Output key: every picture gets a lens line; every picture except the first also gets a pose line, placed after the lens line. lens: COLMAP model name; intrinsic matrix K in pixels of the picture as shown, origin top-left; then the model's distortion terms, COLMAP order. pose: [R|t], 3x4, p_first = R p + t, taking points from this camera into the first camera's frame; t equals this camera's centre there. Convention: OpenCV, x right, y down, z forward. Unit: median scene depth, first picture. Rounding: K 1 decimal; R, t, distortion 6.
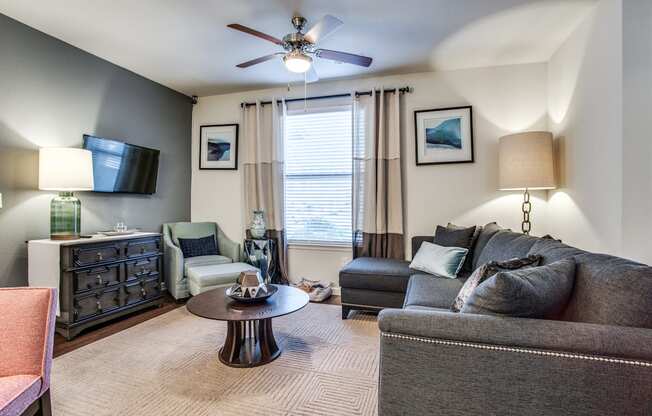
lens RADIAL K [[338.9, 0, 323.6], [0, 338.9, 203.2], [0, 0, 1]] dist [-0.026925, 0.013107]
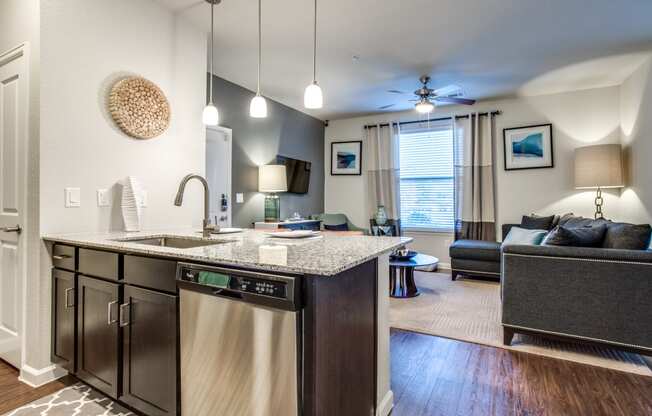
lens RADIAL K [[338.9, 0, 325.0], [0, 338.9, 198.8], [0, 0, 1]] dist [-0.026925, 0.013107]
pose [[0.981871, -0.003813, -0.189513, -0.169450], [0.002621, 0.999975, -0.006536, 0.005642], [0.189533, 0.005921, 0.981857, -0.424966]]
